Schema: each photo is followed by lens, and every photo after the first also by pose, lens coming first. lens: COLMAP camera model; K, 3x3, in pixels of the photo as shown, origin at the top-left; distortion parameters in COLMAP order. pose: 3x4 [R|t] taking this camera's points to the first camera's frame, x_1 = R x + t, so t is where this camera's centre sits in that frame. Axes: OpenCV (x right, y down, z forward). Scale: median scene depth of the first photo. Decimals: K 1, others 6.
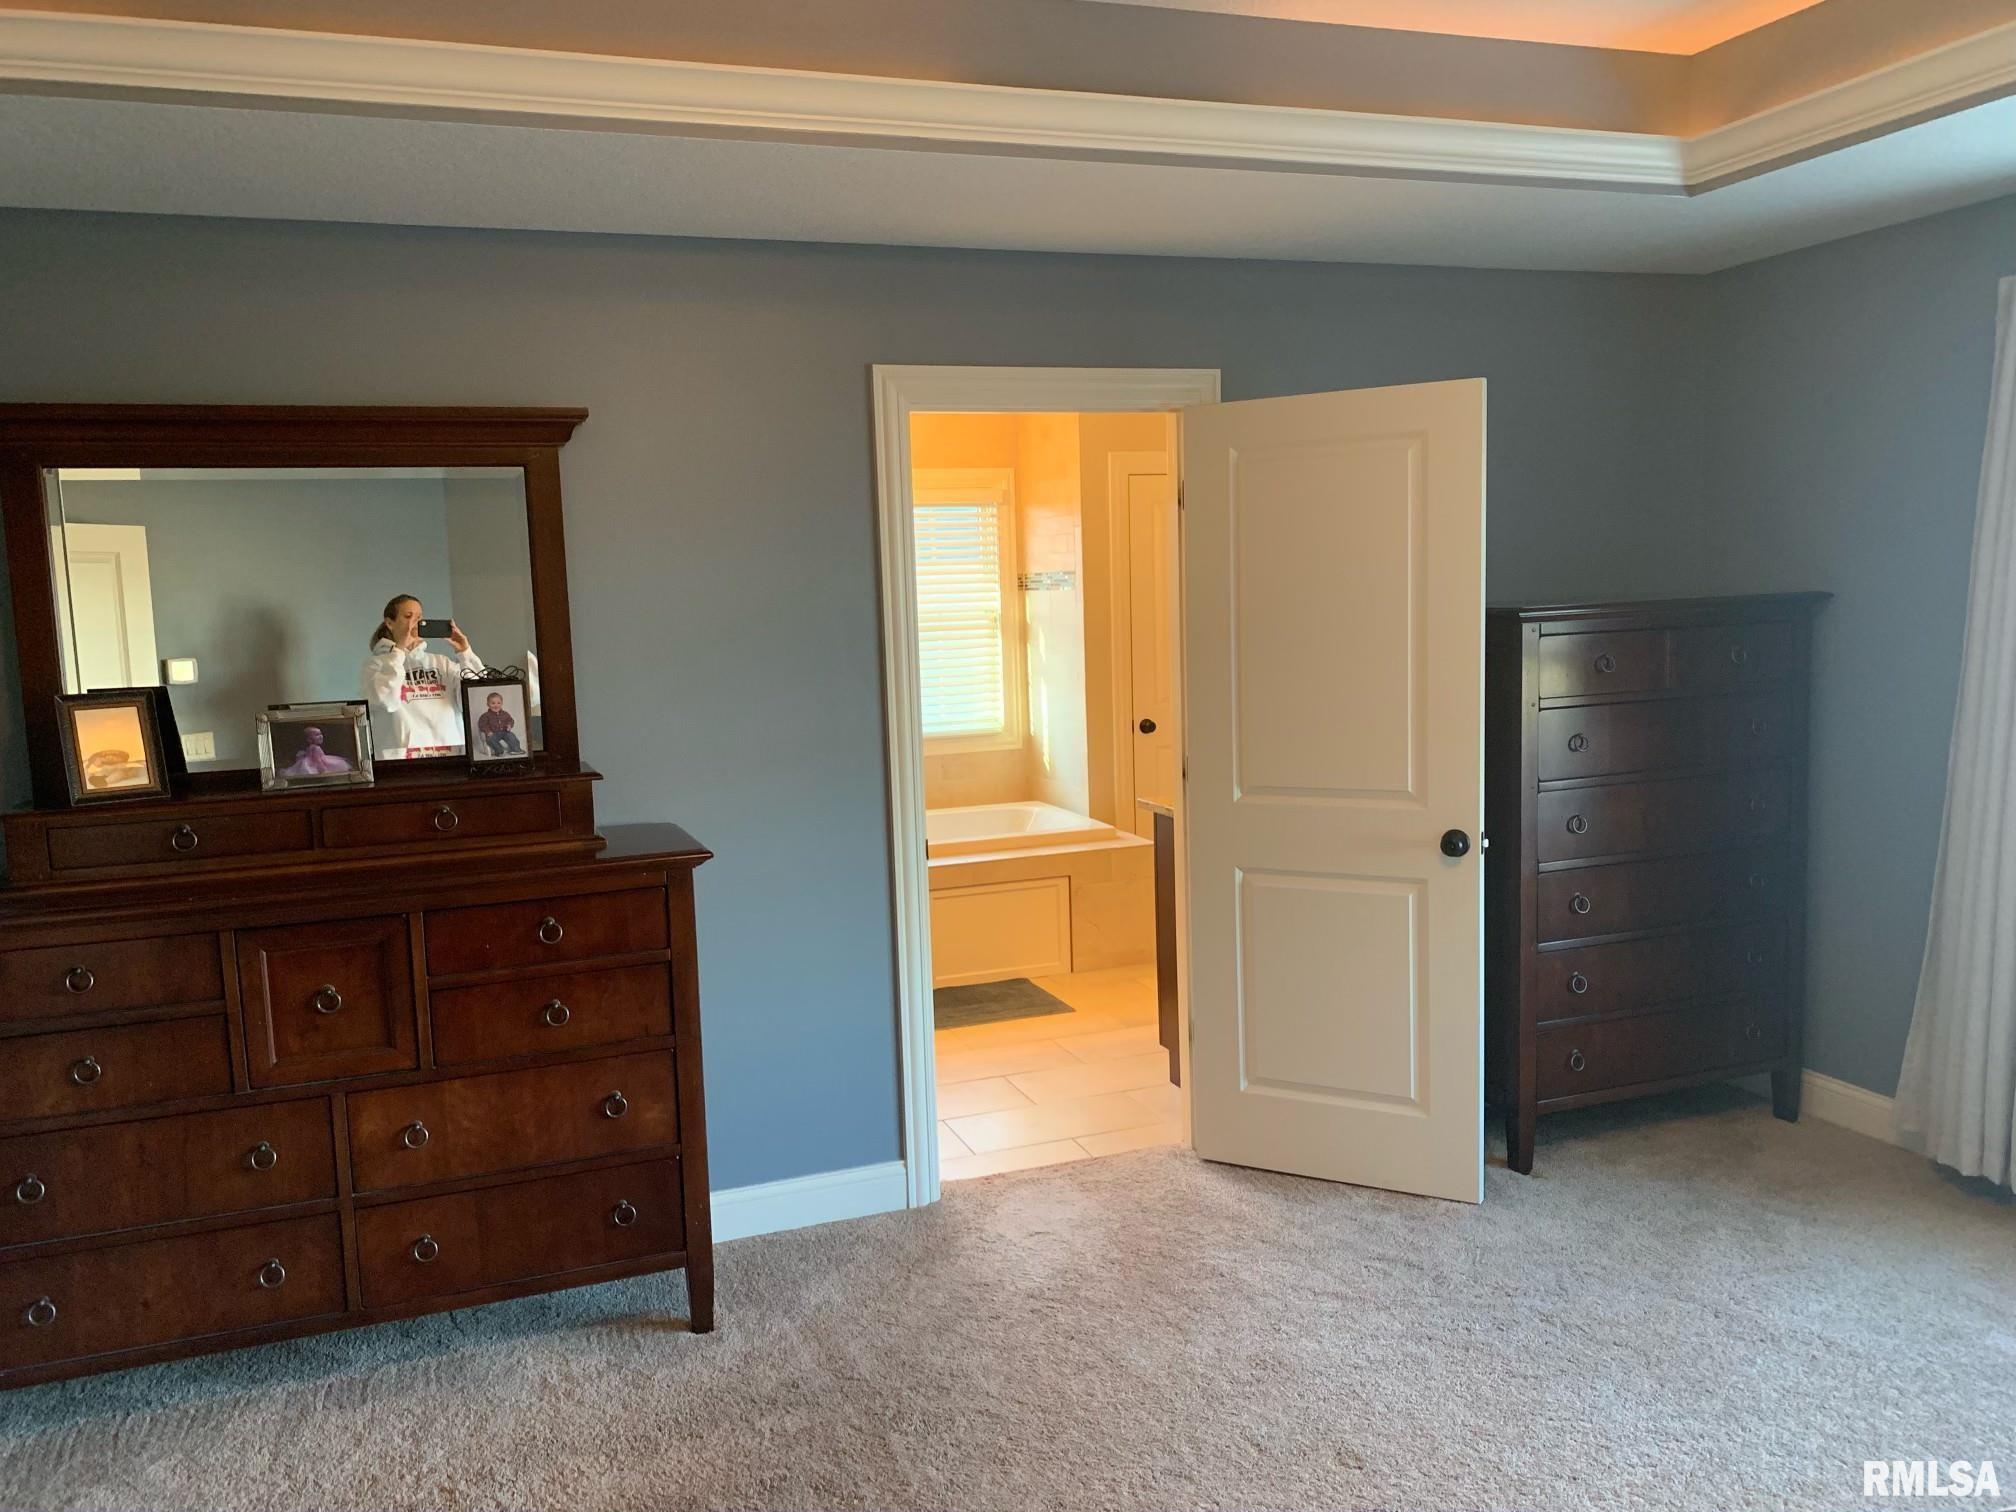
lens RADIAL K [[1550.7, 0, 1008.0], [0, 1550.7, 756.0], [0, 0, 1]] dist [0.001298, -0.000527]
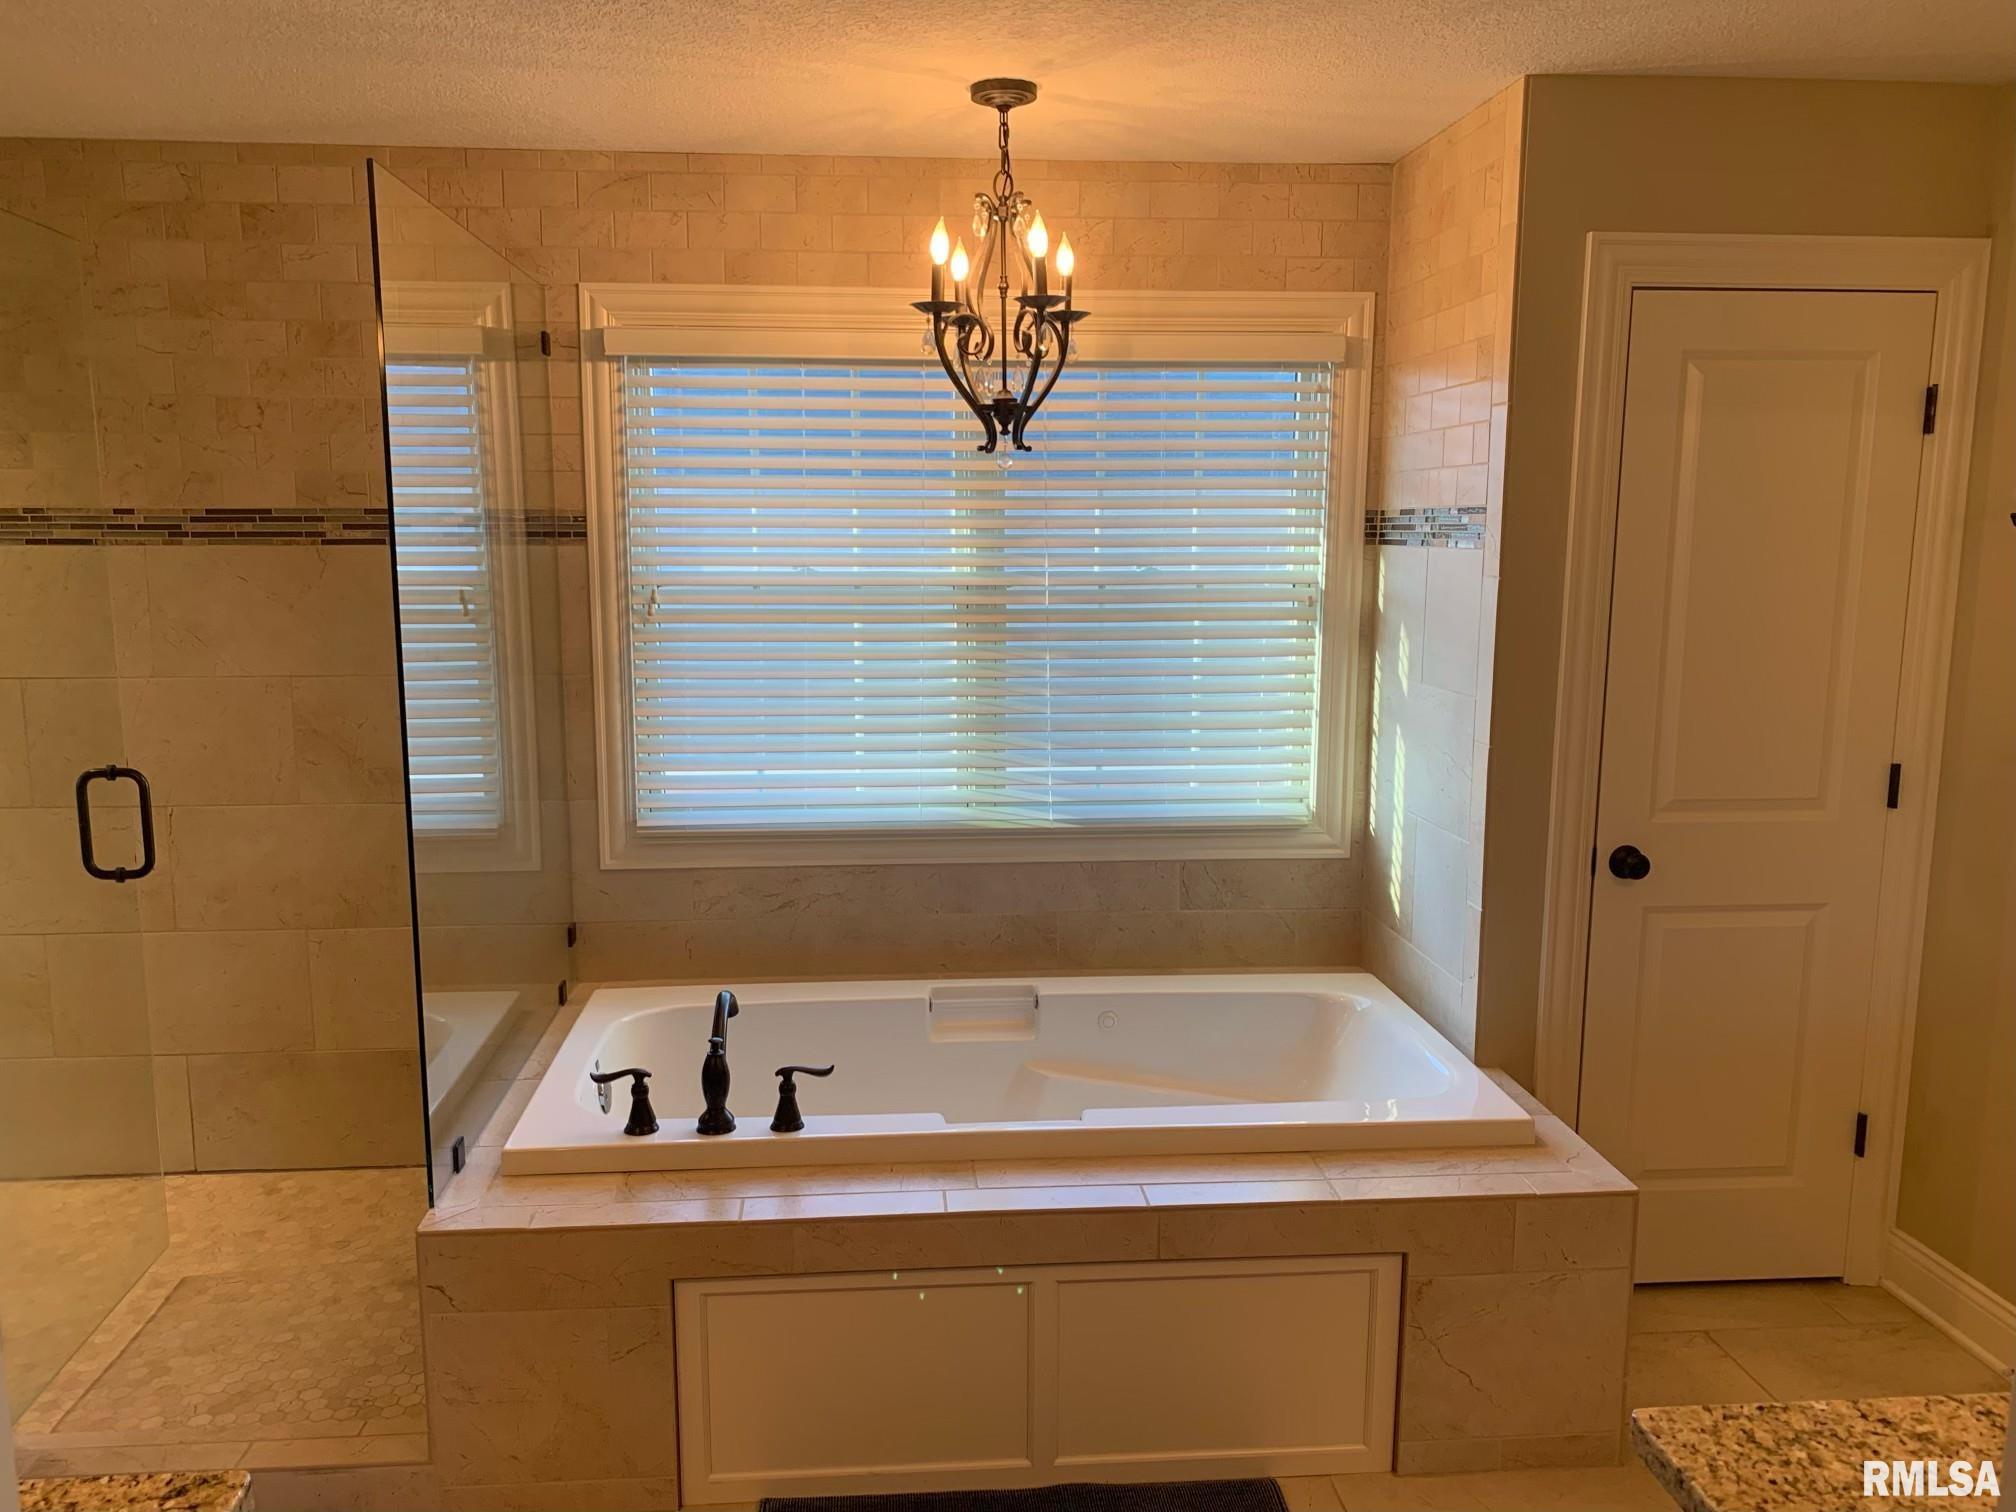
lens RADIAL K [[1531.2, 0, 999.3], [0, 1531.2, 765.2], [0, 0, 1]] dist [0.026467, -0.003826]
pose [[0.962879, 0.076248, -0.258943, 0.026603], [-0.065249, 0.996574, 0.050821, -0.053606], [0.261930, -0.032039, 0.964555, 0.494224]]
